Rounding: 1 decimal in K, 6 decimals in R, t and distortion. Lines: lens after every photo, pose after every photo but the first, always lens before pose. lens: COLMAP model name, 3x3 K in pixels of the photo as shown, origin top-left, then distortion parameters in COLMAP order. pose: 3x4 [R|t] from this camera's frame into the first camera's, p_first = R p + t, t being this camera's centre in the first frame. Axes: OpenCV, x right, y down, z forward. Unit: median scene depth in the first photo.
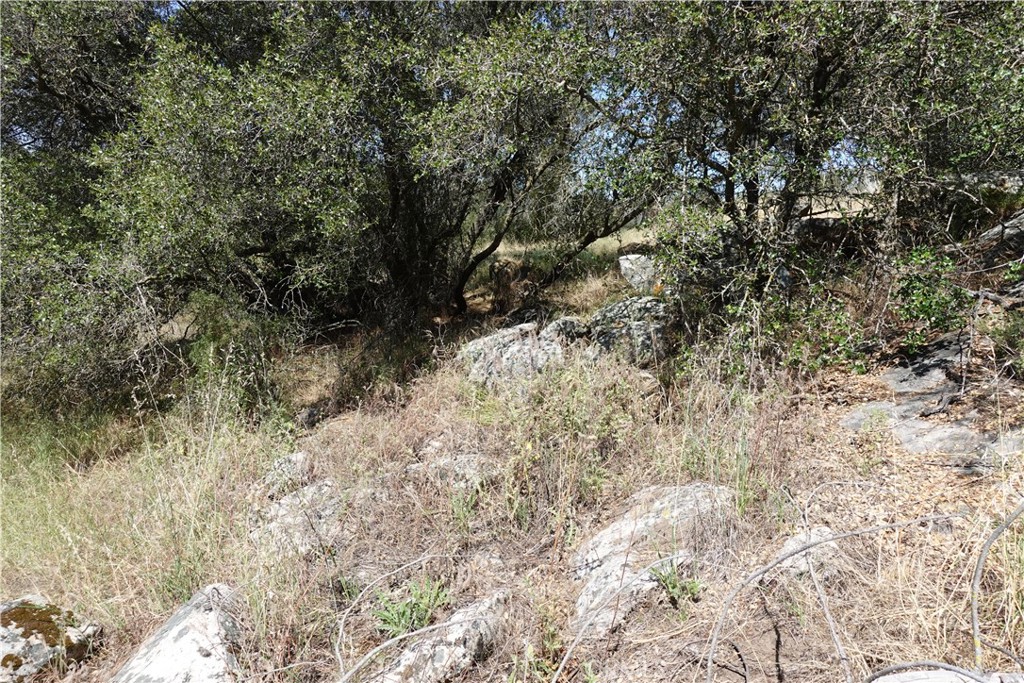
lens RADIAL K [[695.7, 0, 512.0], [0, 695.7, 341.5], [0, 0, 1]] dist [-0.008180, 0.001767]
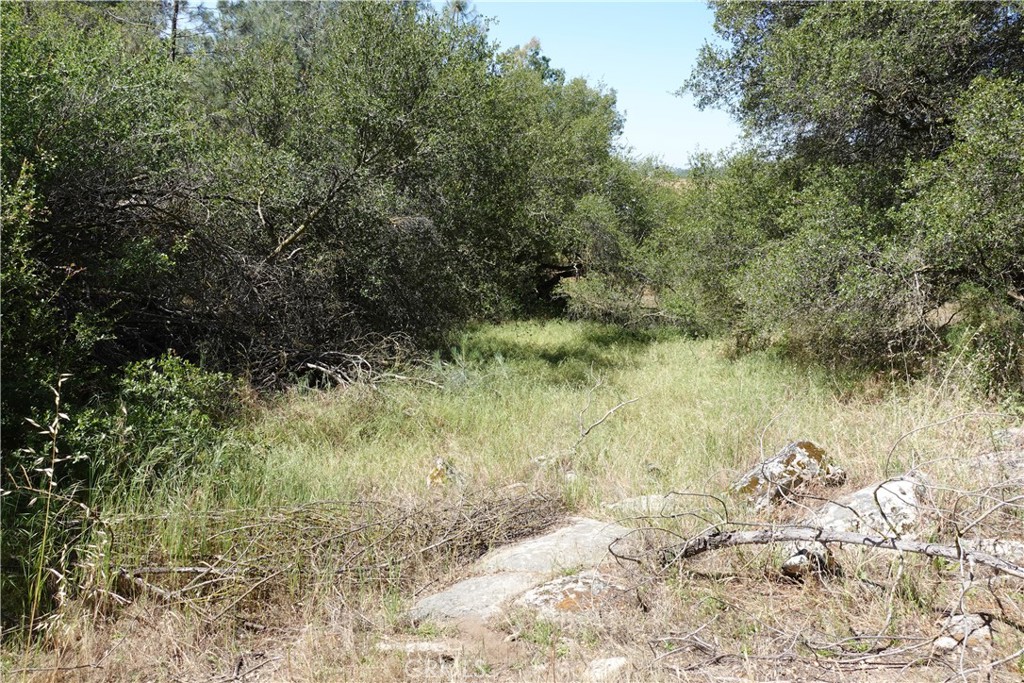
lens RADIAL K [[695.7, 0, 512.0], [0, 695.7, 341.5], [0, 0, 1]] dist [-0.008180, 0.001767]
pose [[0.518500, 0.188997, -0.833929, 0.150382], [-0.168000, 0.978775, 0.117369, 0.016187], [0.838411, 0.079244, 0.539247, -0.275940]]
